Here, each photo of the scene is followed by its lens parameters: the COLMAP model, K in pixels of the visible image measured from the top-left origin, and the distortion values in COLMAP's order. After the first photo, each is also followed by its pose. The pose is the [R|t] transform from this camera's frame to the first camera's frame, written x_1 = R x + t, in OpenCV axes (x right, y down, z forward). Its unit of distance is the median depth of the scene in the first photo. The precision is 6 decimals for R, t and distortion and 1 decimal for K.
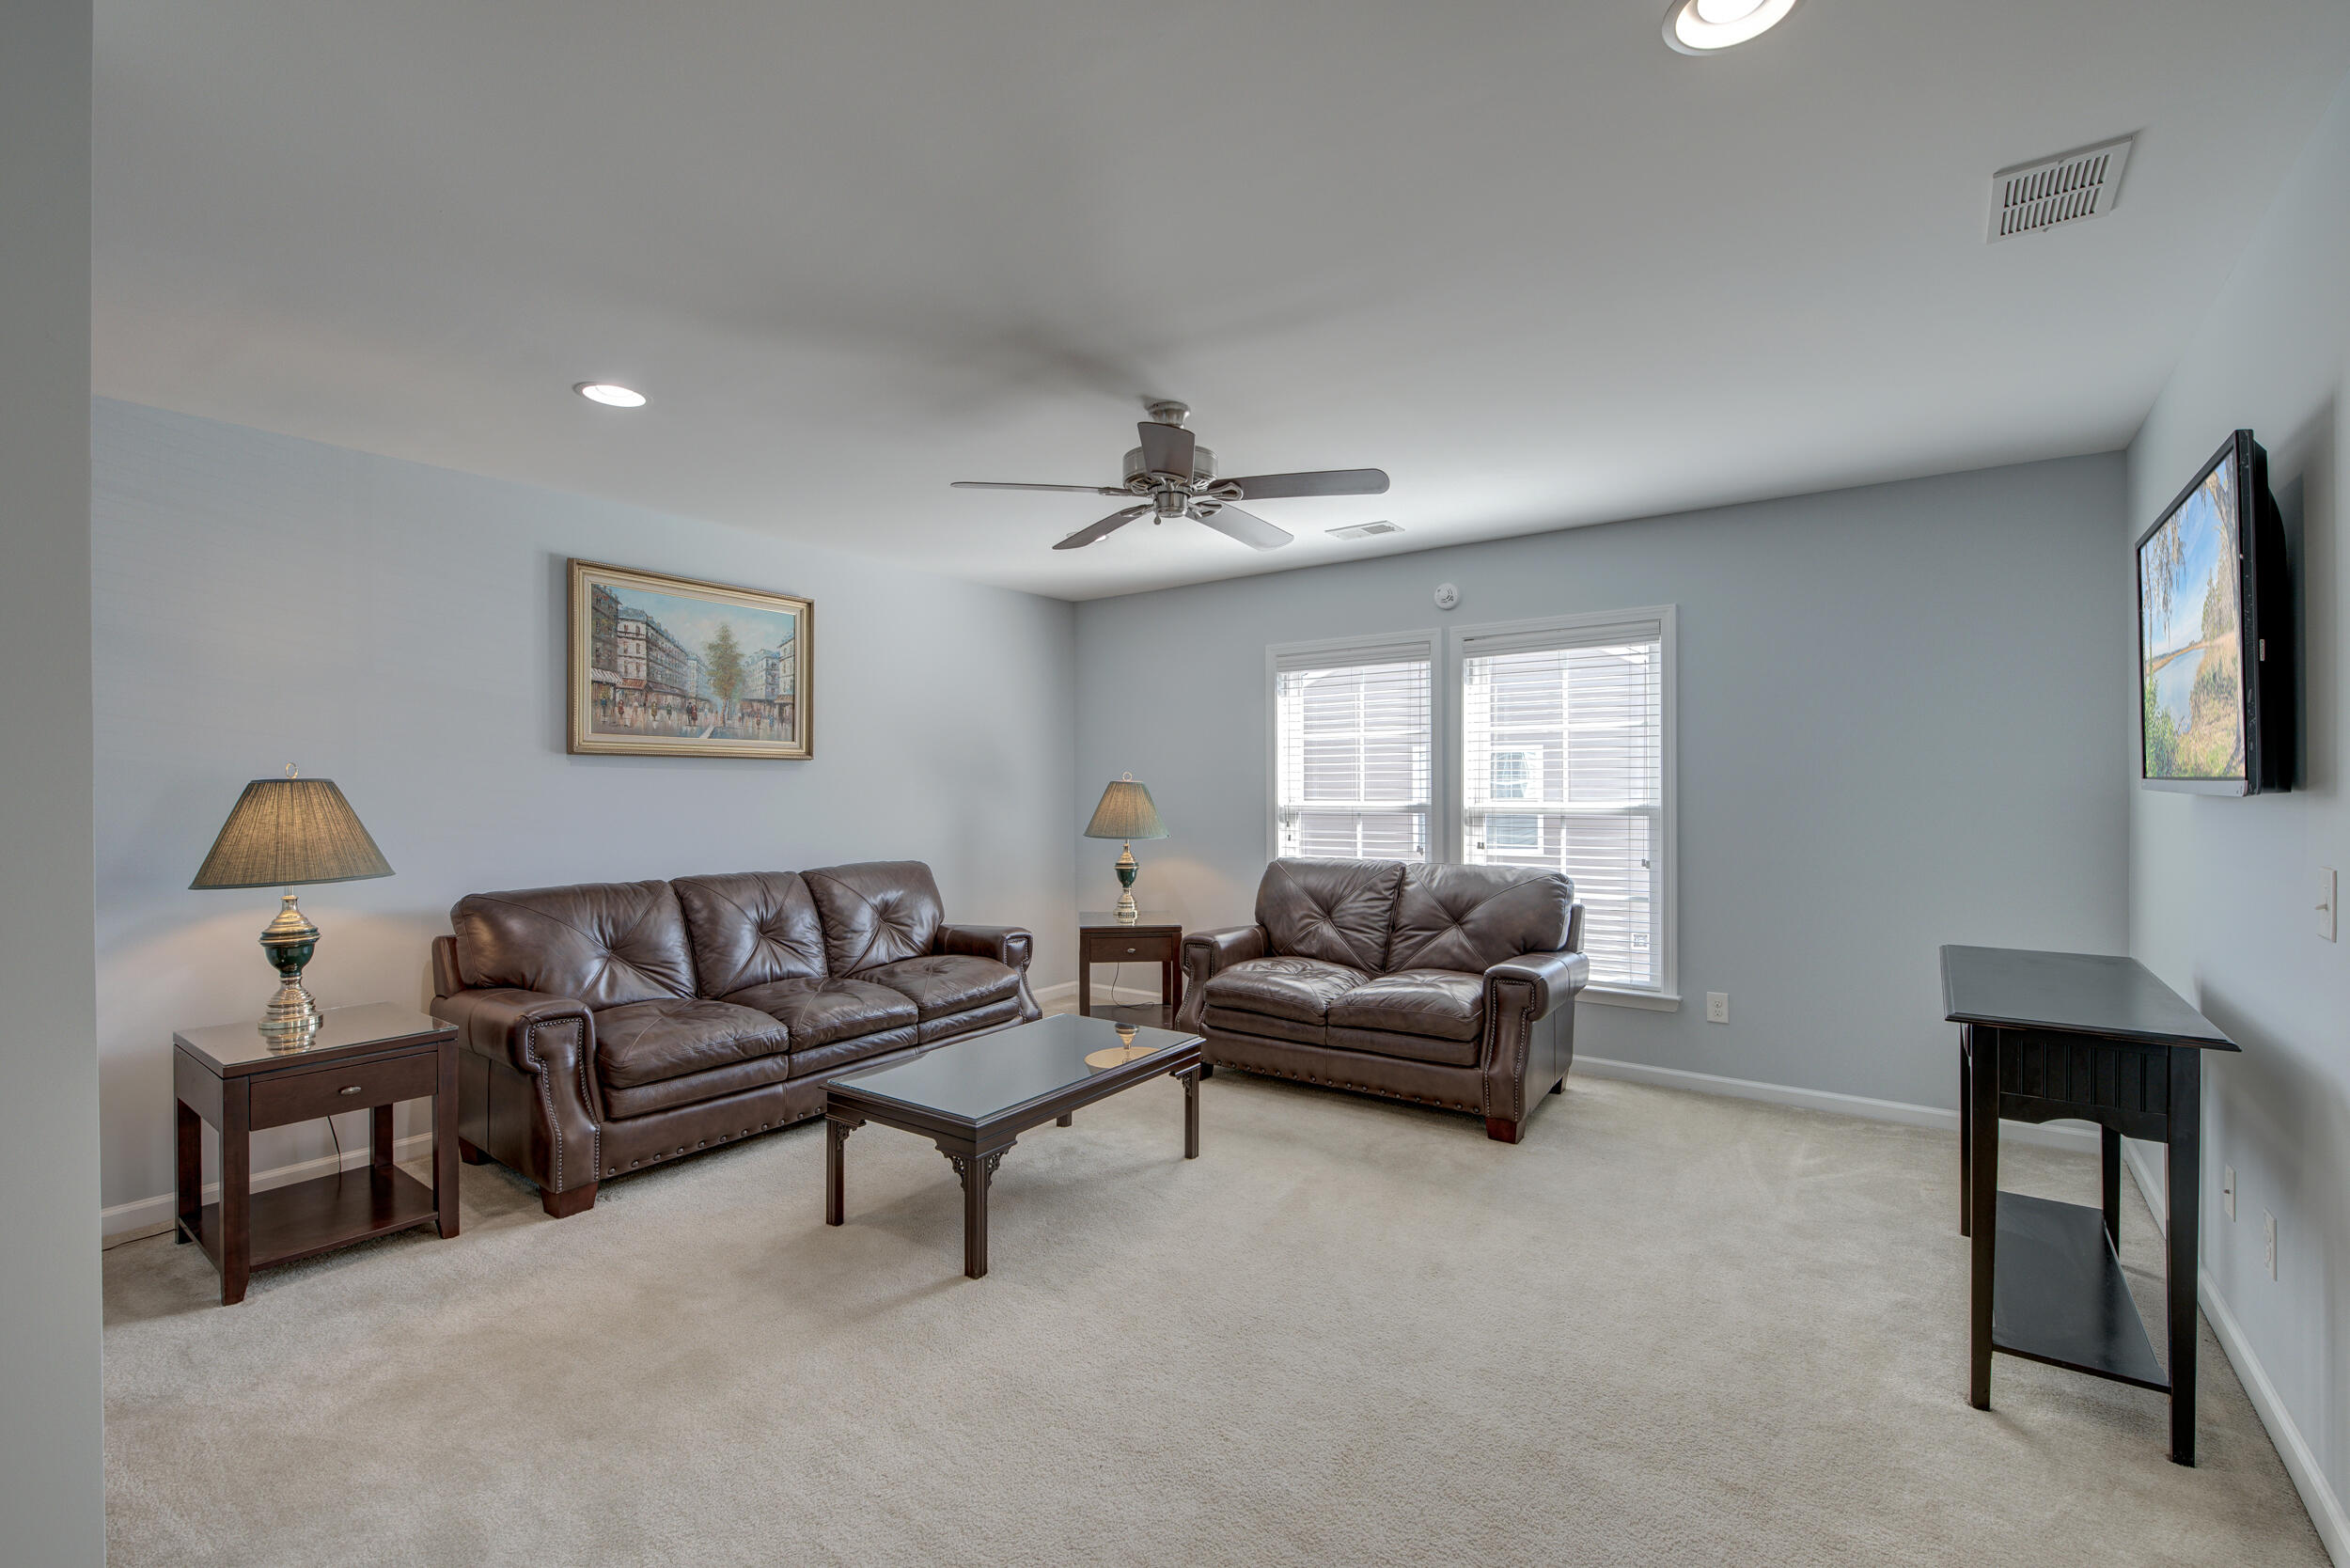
lens RADIAL K [[1002.3, 0, 1178.9], [0, 1002.3, 809.3], [0, 0, 1]] dist [0.014155, 0.000554]
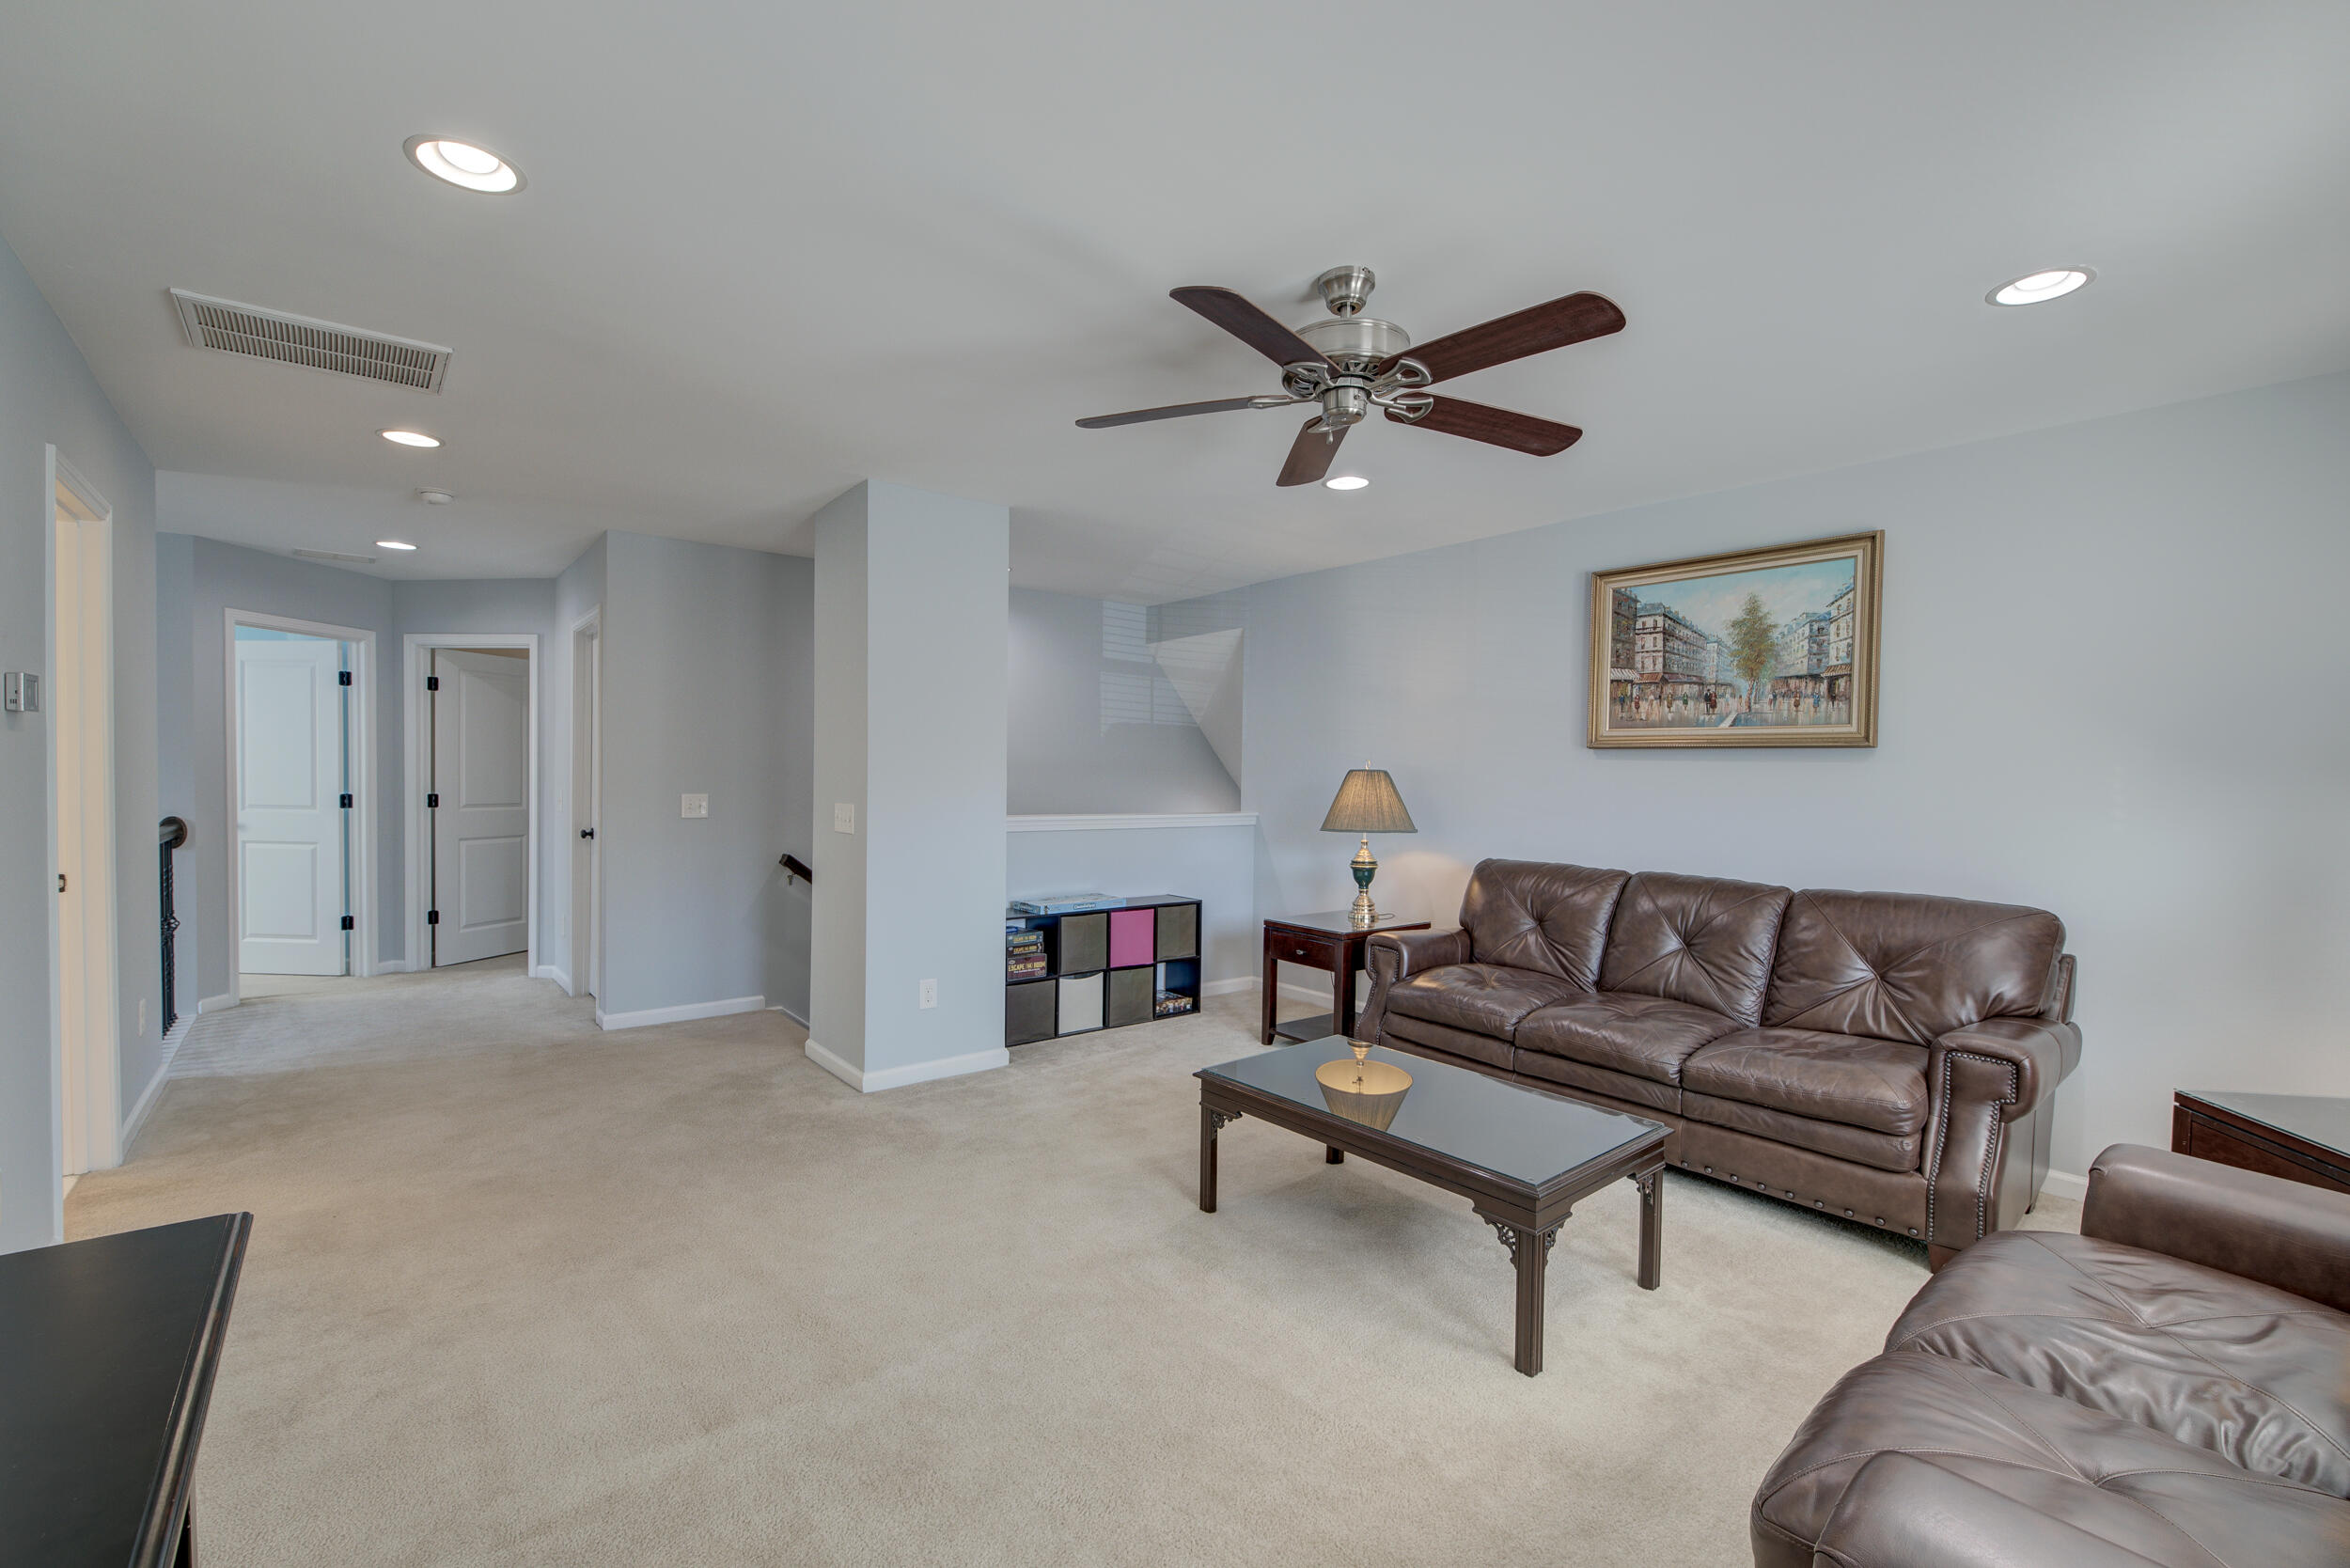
lens RADIAL K [[1002.3, 0, 1178.9], [0, 1002.3, 809.3], [0, 0, 1]] dist [0.014155, 0.000554]
pose [[-0.237188, 0.025915, -0.971118, 0.550441], [-0.046802, 0.998179, 0.038068, -0.008520], [0.970336, 0.054480, -0.235544, 0.773880]]
